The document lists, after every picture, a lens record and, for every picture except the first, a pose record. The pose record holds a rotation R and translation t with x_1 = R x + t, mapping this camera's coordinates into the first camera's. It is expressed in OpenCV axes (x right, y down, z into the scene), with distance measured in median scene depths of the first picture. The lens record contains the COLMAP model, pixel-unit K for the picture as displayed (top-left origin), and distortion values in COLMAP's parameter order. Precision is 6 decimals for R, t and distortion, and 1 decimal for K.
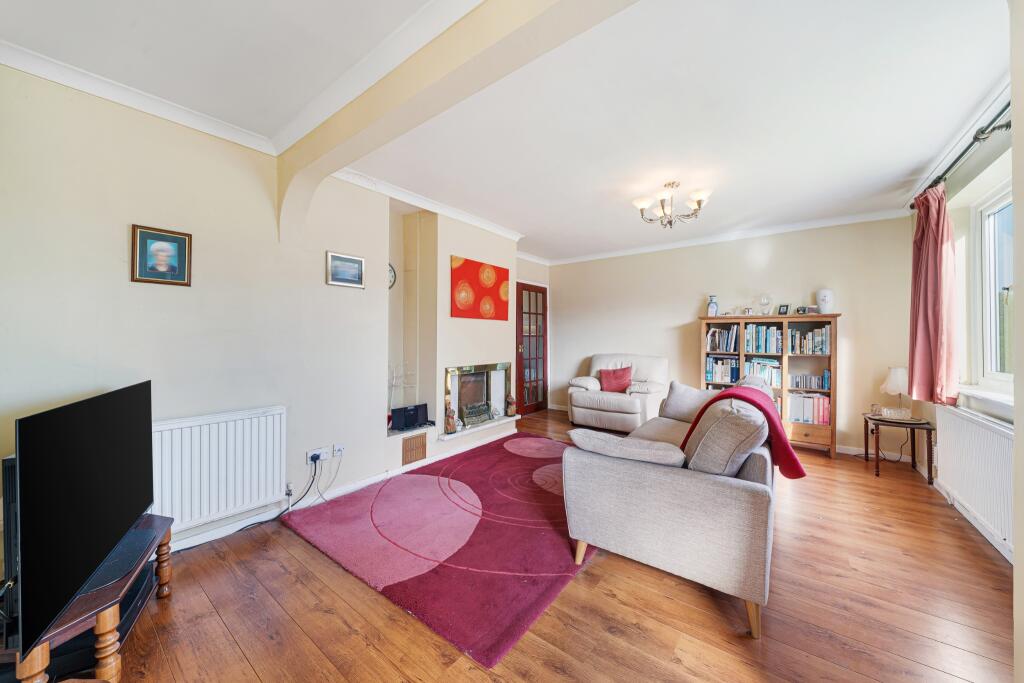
lens RADIAL K [[370.4, 0, 484.0], [0, 370.4, 342.6], [0, 0, 1]] dist [-0.000976, -0.000049]
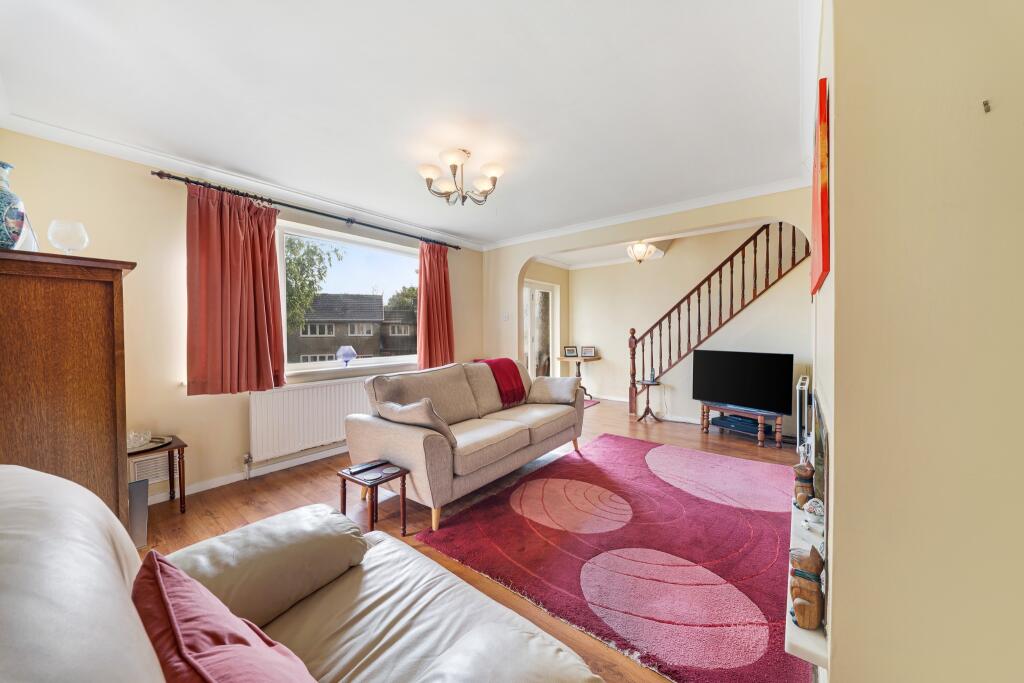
lens RADIAL K [[367.5, 0, 484.9], [0, 367.5, 336.5], [0, 0, 1]] dist [0.000393, 0.000022]
pose [[-0.999950, 0.001961, 0.009820, 0.385936], [0.002129, 0.999852, 0.017084, -0.015793], [-0.009785, 0.017104, -0.999806, 1.583105]]
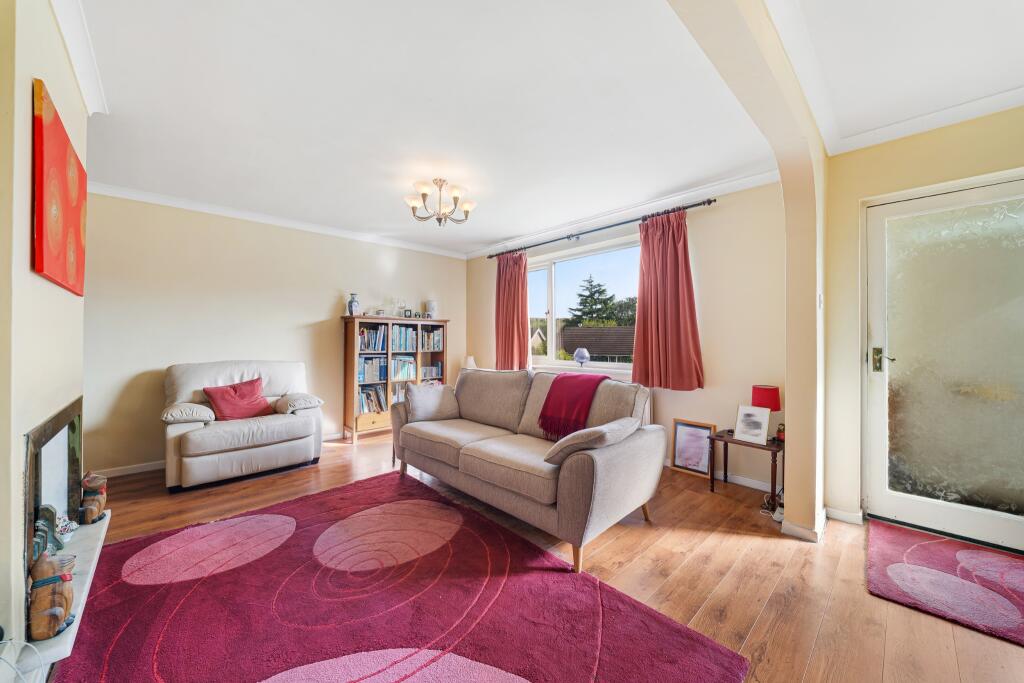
lens RADIAL K [[368.1, 0, 547.7], [0, 368.1, 339.4], [0, 0, 1]] dist [0.000085, 0.000009]
pose [[0.079444, -0.005587, 0.996824, -0.383210], [0.013335, 0.999901, 0.004541, -0.007369], [-0.996750, 0.012932, 0.079510, 0.541959]]
